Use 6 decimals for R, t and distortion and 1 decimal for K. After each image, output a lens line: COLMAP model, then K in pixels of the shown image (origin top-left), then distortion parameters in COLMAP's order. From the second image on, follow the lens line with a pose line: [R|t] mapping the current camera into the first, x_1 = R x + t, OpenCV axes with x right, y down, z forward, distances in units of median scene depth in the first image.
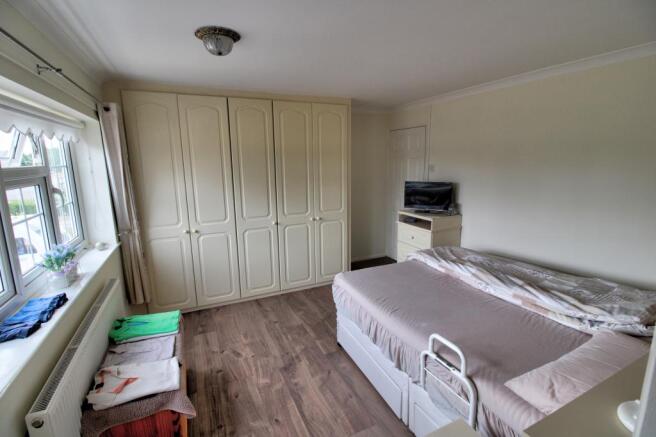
lens RADIAL K [[305.9, 0, 325.7], [0, 305.9, 213.5], [0, 0, 1]] dist [-0.000067, 0.000046]
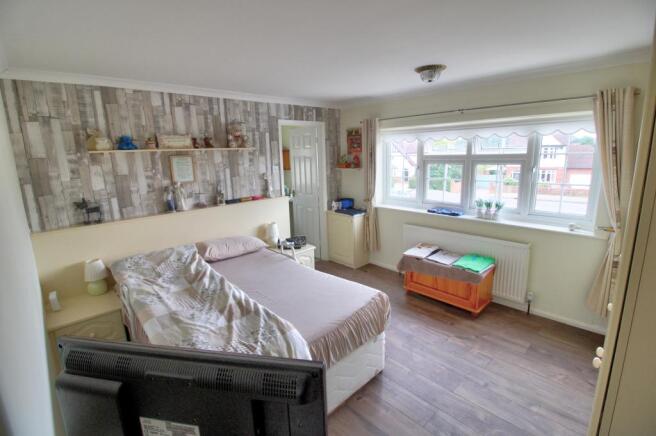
lens RADIAL K [[306.6, 0, 328.4], [0, 306.6, 214.8], [0, 0, 1]] dist [-0.016559, -0.000360]
pose [[-0.943347, 0.107811, -0.313804, 0.384233], [-0.013307, 0.932688, 0.360440, -0.279325], [0.331540, 0.344195, -0.878414, 1.439287]]
